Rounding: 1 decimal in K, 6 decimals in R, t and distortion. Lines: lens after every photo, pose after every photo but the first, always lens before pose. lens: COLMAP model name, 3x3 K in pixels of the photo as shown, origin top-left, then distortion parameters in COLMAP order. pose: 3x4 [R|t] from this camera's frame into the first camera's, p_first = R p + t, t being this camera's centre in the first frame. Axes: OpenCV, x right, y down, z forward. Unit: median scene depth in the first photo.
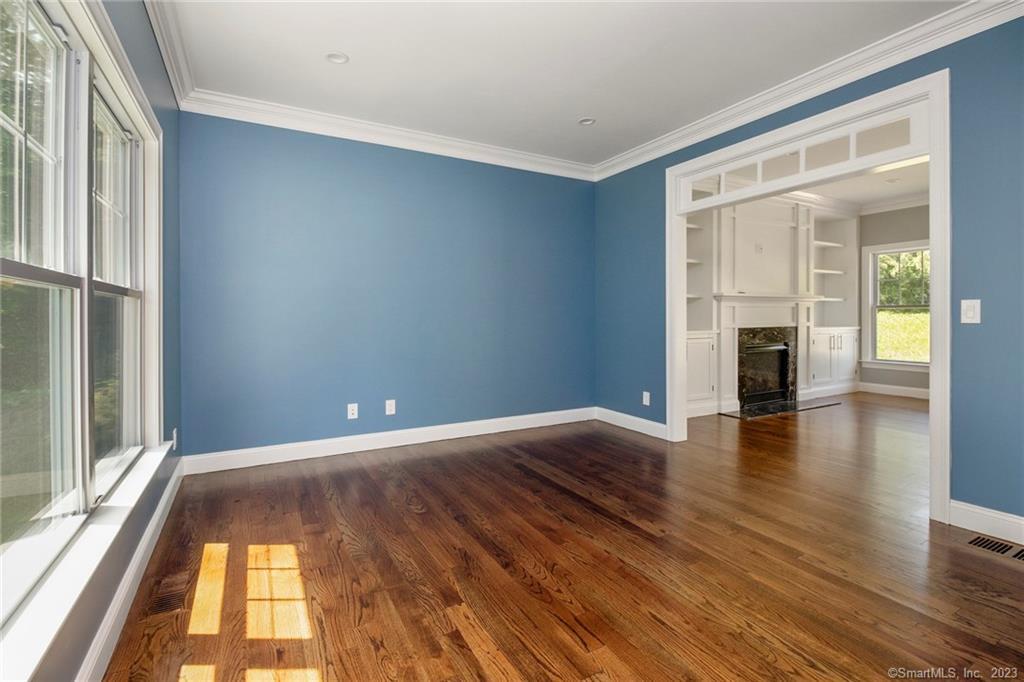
lens RADIAL K [[474.0, 0, 538.8], [0, 474.0, 321.7], [0, 0, 1]] dist [0.003265, -0.003200]
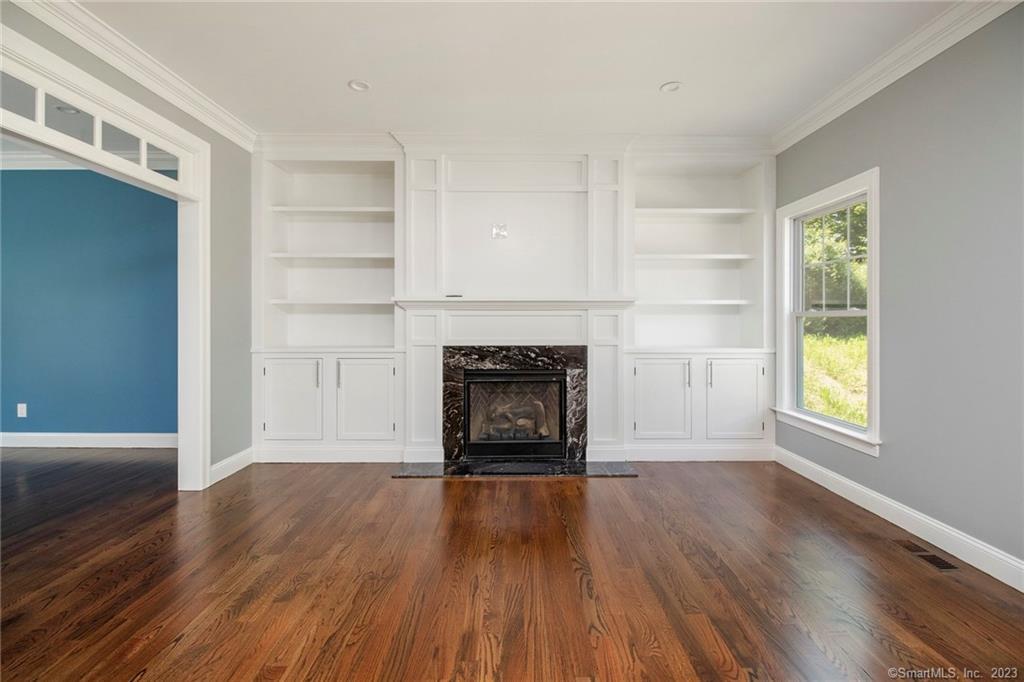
lens RADIAL K [[474.0, 0, 512.4], [0, 474.0, 333.4], [0, 0, 1]] dist [0.003265, -0.003200]
pose [[0.865699, 0.011525, -0.500432, 0.826720], [-0.008580, 0.999930, 0.008187, -0.011319], [0.500491, -0.002794, 0.865737, 0.419242]]
